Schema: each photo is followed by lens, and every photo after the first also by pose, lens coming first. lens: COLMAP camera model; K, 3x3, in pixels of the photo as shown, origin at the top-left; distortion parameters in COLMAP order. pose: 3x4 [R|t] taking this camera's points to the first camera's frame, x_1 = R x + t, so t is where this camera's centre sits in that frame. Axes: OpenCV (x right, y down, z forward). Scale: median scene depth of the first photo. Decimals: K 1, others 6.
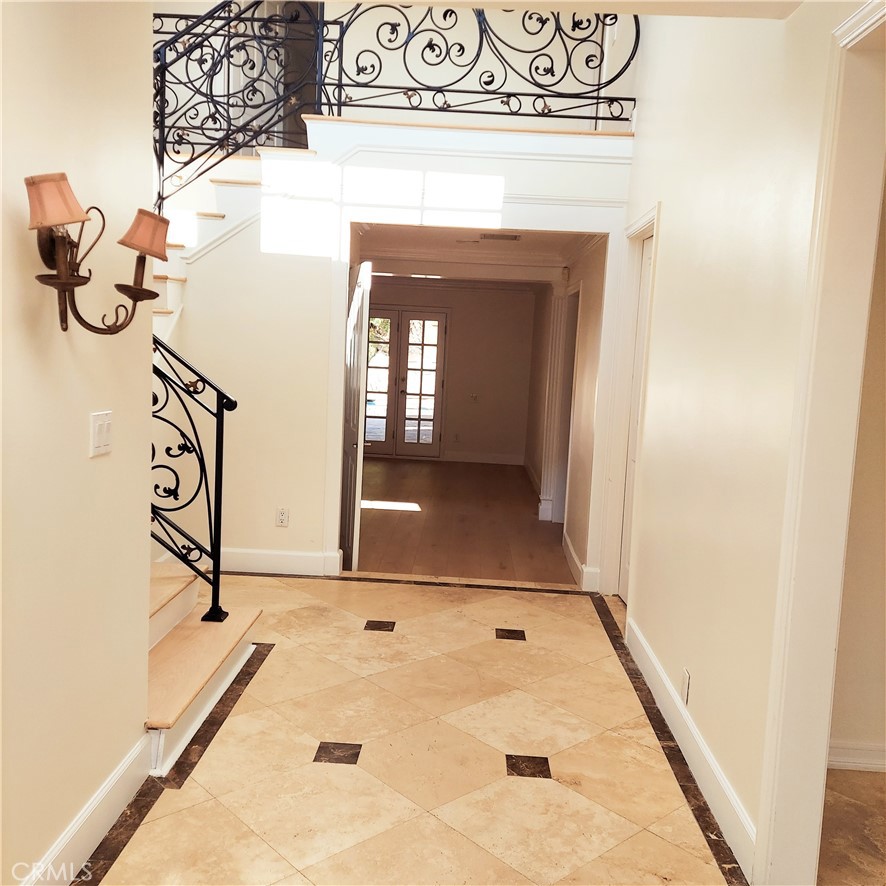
lens RADIAL K [[835.6, 0, 442.2], [0, 835.6, 439.8], [0, 0, 1]] dist [0.060591, 0.000000]
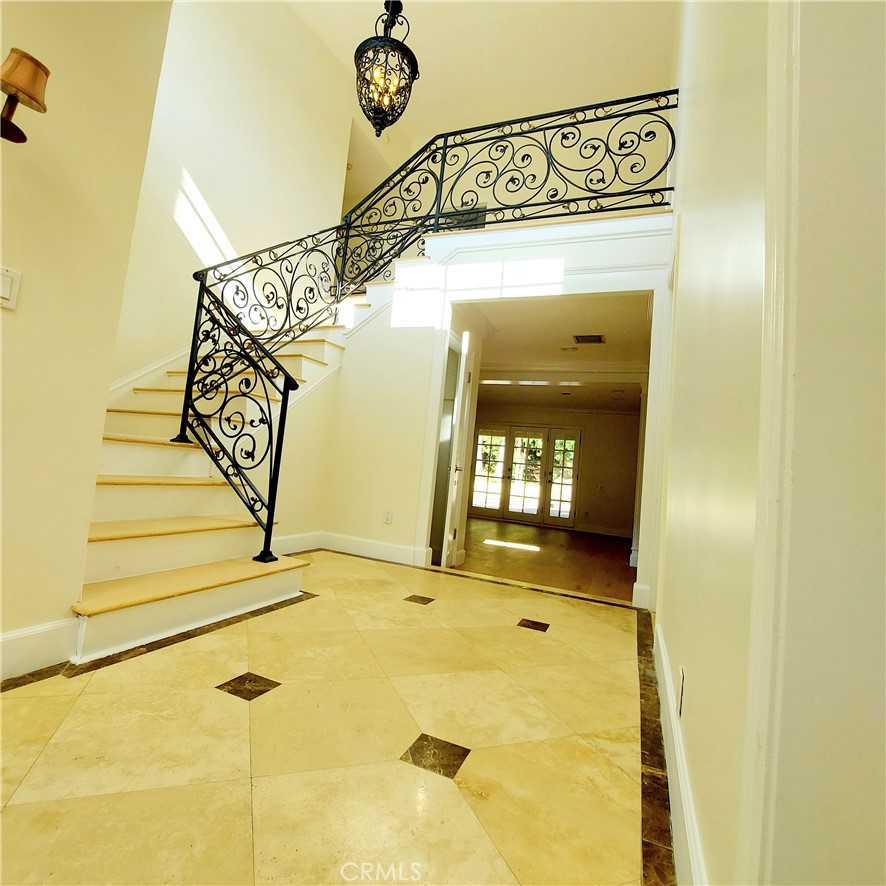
lens RADIAL K [[474.7, 0, 431.0], [0, 474.7, 433.0], [0, 0, 1]] dist [-0.016643, -0.002887]
pose [[0.932761, 0.014267, -0.360212, 0.175458], [-0.091163, 0.976074, -0.197405, 0.132417], [0.348778, 0.216969, 0.911745, 0.386893]]
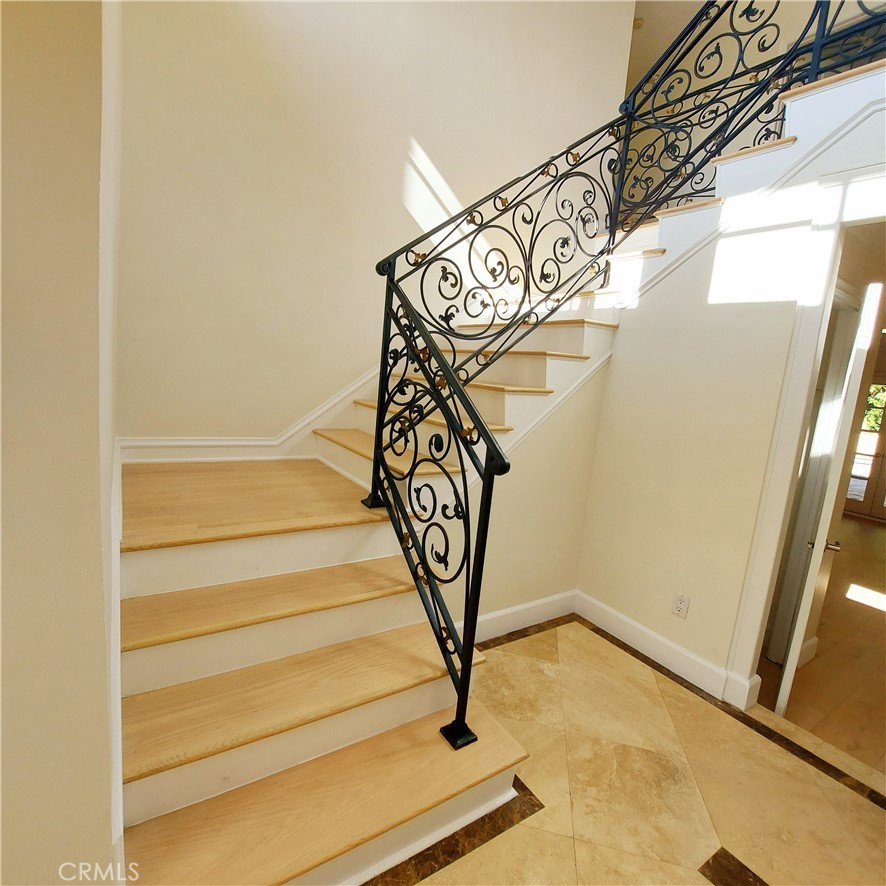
lens RADIAL K [[474.7, 0, 424.5], [0, 474.7, 436.9], [0, 0, 1]] dist [-0.016643, -0.002887]
pose [[0.574020, 0.120976, -0.809856, 0.025355], [-0.153553, 0.987384, 0.038658, -0.063293], [0.804315, 0.102165, 0.585354, 0.631958]]
